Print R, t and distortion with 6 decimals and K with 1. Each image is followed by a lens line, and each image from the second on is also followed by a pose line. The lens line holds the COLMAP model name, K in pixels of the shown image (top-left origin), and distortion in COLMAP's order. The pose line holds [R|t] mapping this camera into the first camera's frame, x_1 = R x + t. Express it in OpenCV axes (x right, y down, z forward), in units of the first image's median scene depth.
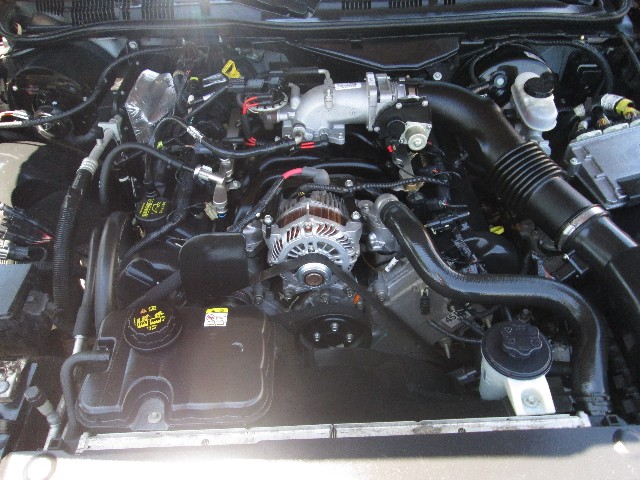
lens RADIAL K [[535.5, 0, 322.4], [0, 535.5, 241.2], [0, 0, 1]] dist [-0.037610, 0.008526]
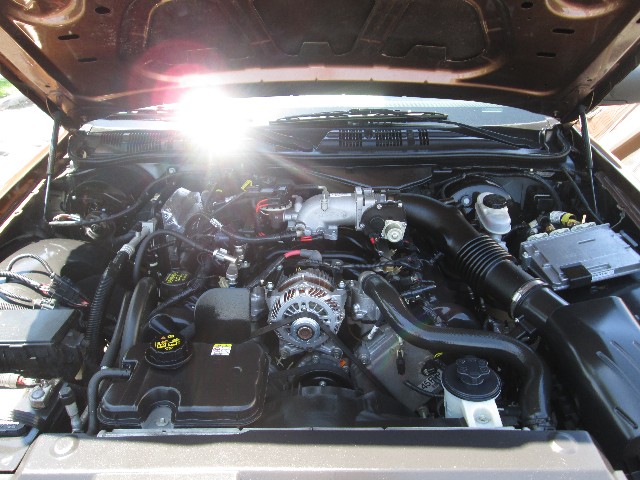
lens RADIAL K [[530.8, 0, 324.2], [0, 530.8, 238.8], [0, 0, 1]] dist [-0.043590, 0.010927]
pose [[0.999439, 0.026074, -0.021006, 0.041064], [-0.031341, 0.949278, -0.312872, 0.213880], [0.011783, 0.313355, 0.949563, -0.167300]]
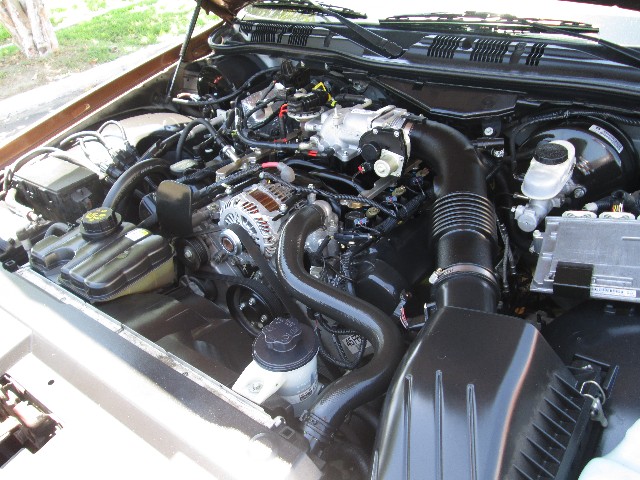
lens RADIAL K [[530.8, 0, 324.2], [0, 530.8, 238.8], [0, 0, 1]] dist [-0.043590, 0.010927]
pose [[0.786948, 0.304854, -0.536449, 0.692860], [-0.370521, 0.928690, -0.015781, -0.000140], [0.493384, 0.211185, 0.843785, 0.099685]]
